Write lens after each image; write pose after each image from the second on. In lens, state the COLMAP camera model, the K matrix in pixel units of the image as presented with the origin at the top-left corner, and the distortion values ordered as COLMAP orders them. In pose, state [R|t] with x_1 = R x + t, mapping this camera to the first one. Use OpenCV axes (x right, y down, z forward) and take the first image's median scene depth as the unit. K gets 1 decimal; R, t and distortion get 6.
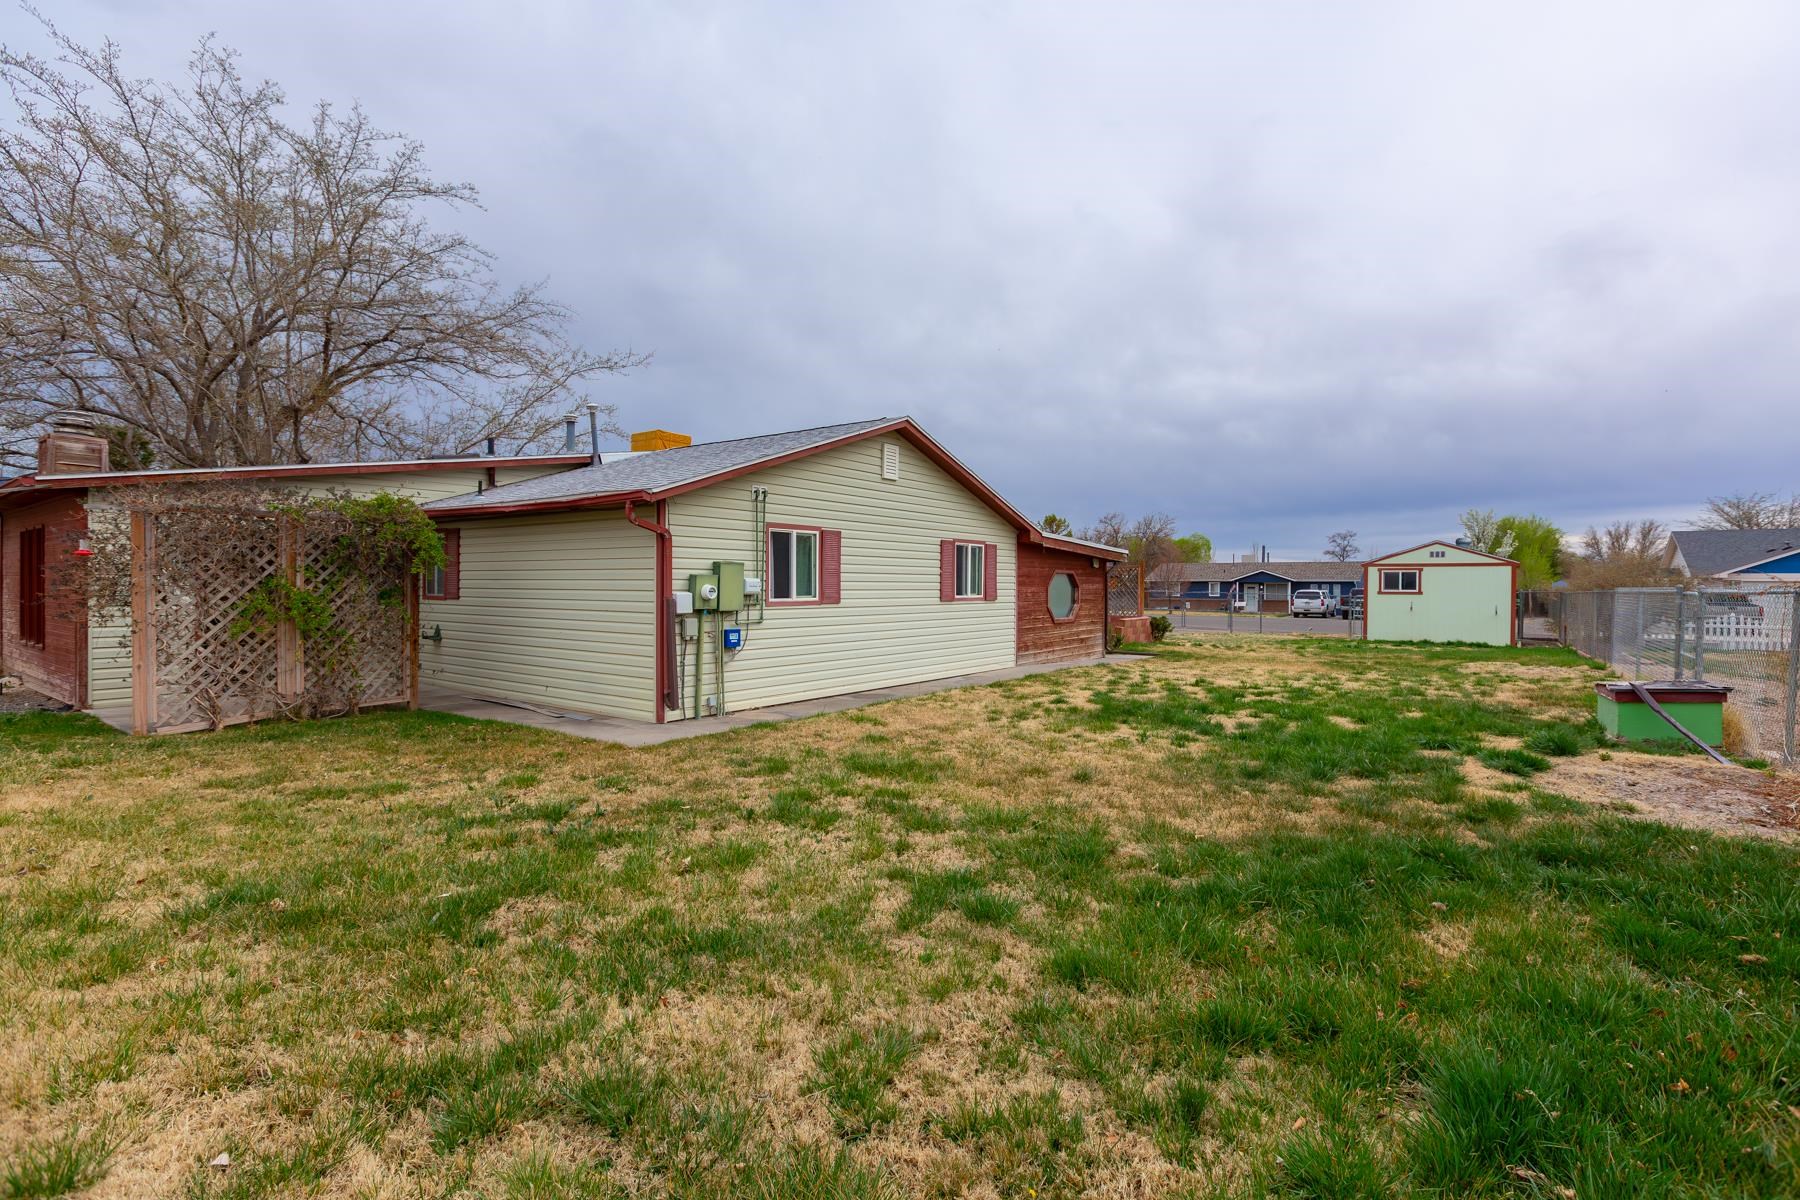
lens RADIAL K [[816.6, 0, 890.8], [0, 816.6, 587.7], [0, 0, 1]] dist [0.006179, -0.002414]
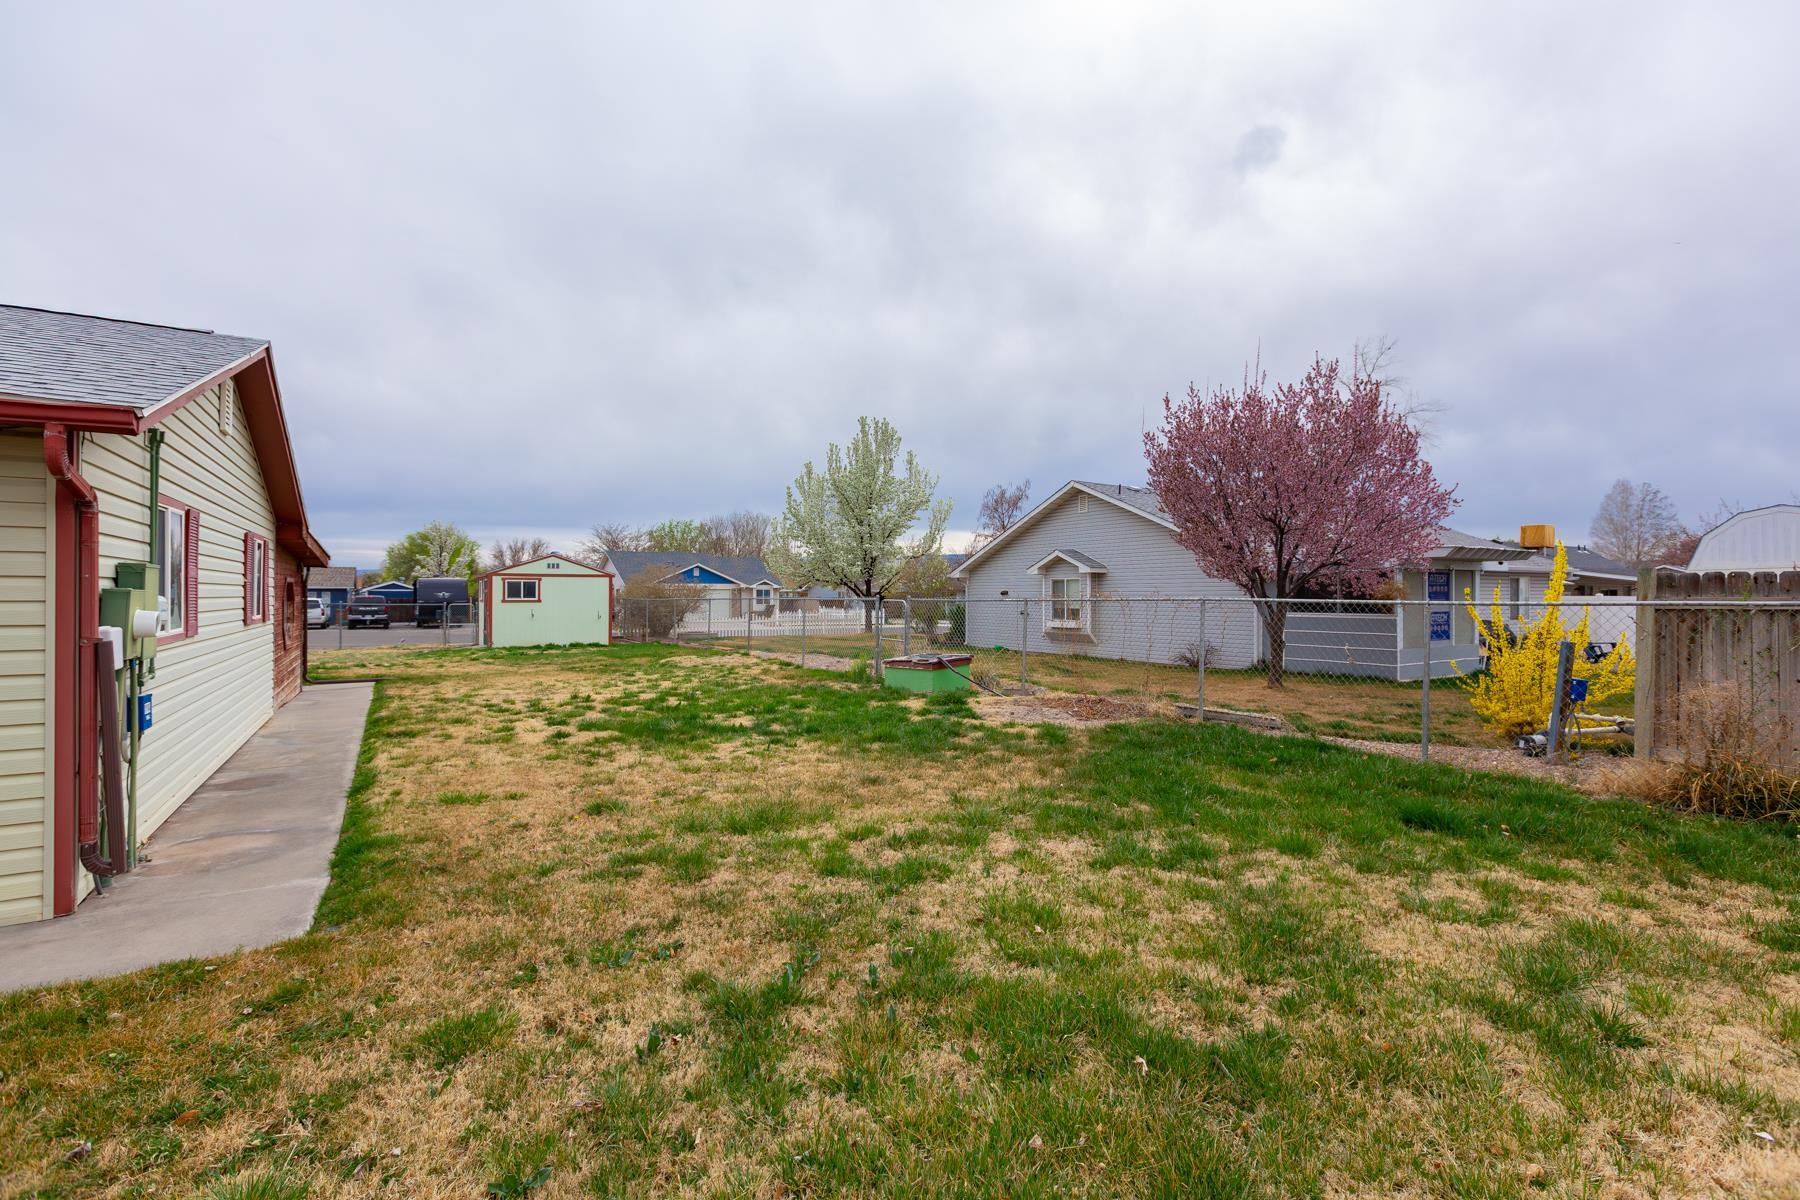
lens RADIAL K [[816.6, 0, 890.8], [0, 816.6, 587.7], [0, 0, 1]] dist [0.006179, -0.002414]
pose [[0.362288, 0.005618, 0.932049, -0.434026], [-0.001091, 0.999984, -0.005603, -0.011296], [-0.932066, 0.001013, 0.362288, 0.319390]]
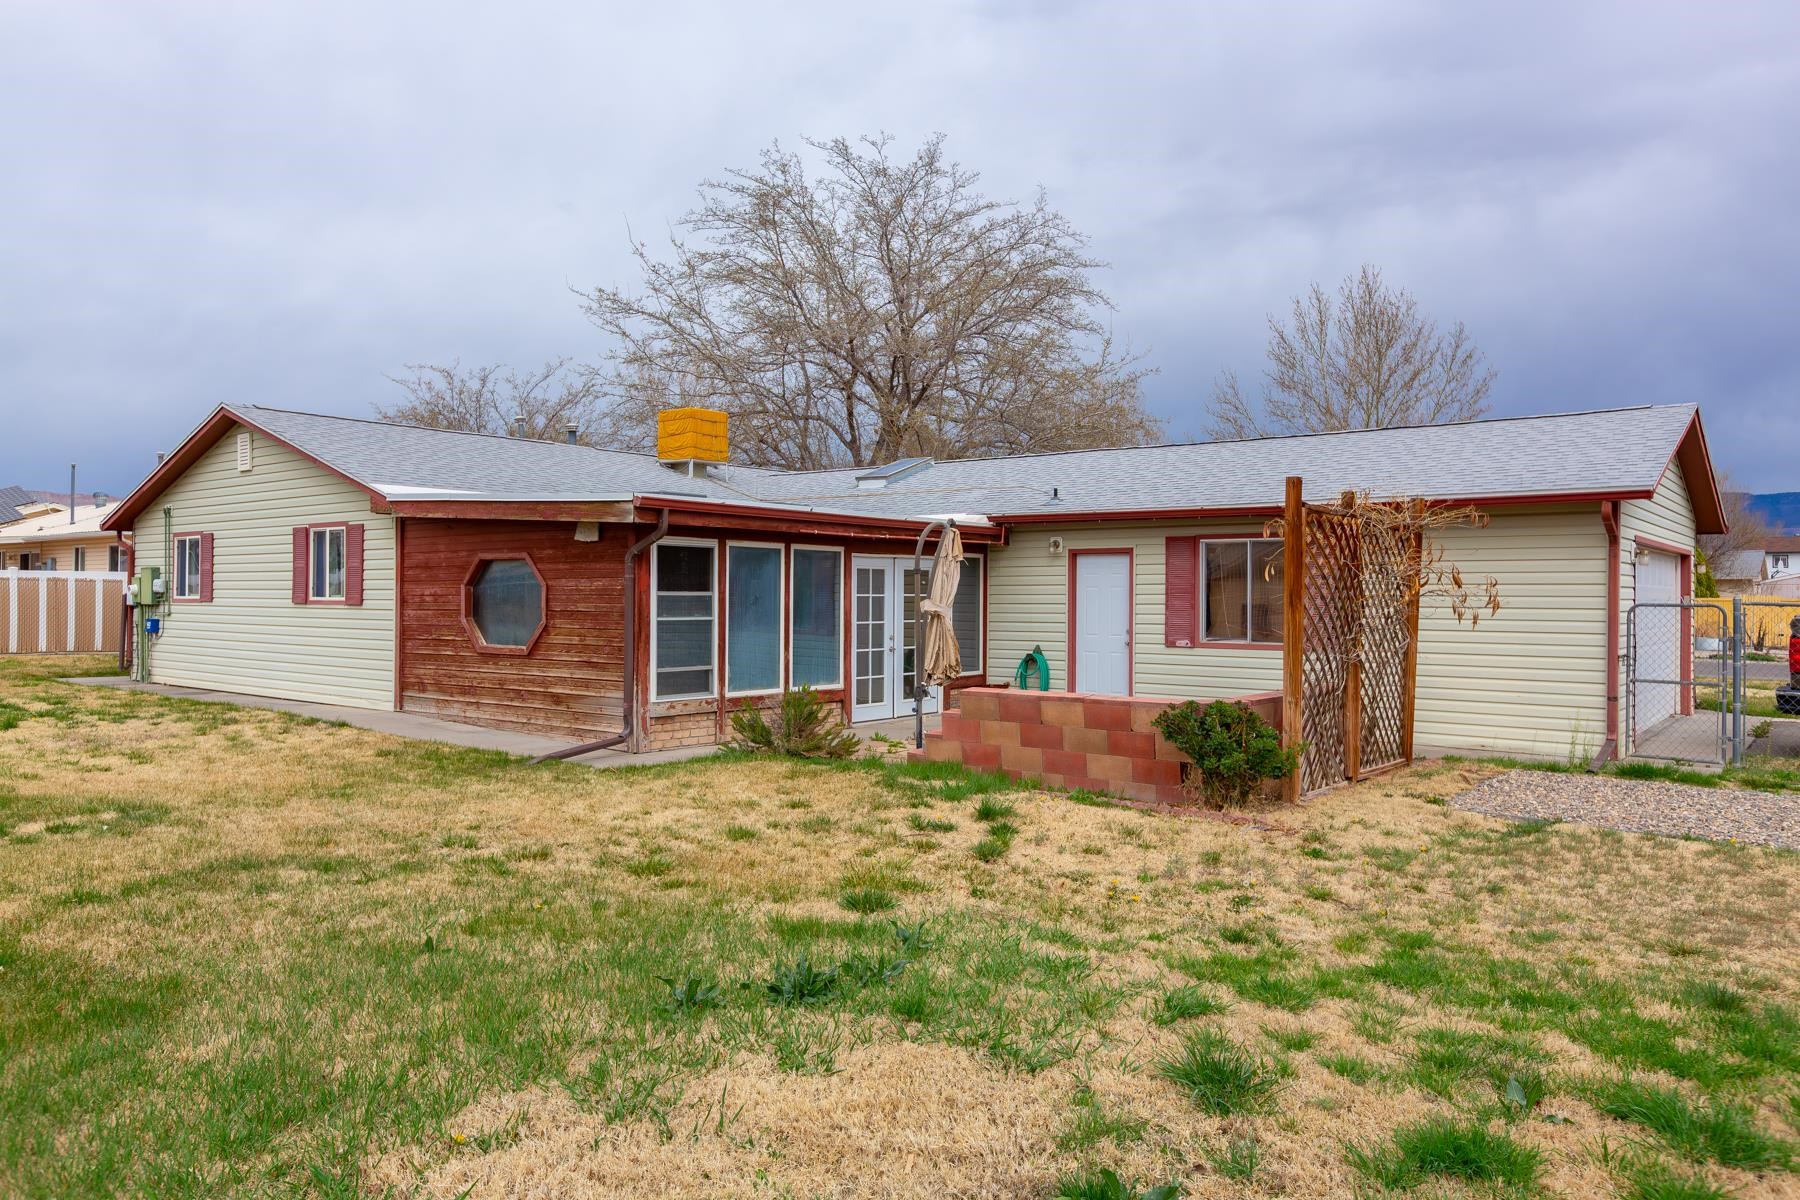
lens RADIAL K [[1217.0, 0, 886.3], [0, 1217.0, 581.5], [0, 0, 1]] dist [0.006087, -0.010896]
pose [[-0.023628, -0.008713, -0.999683, 1.473035], [-0.004319, 0.999954, -0.008613, 0.002851], [0.999711, 0.004114, -0.023664, 1.895476]]
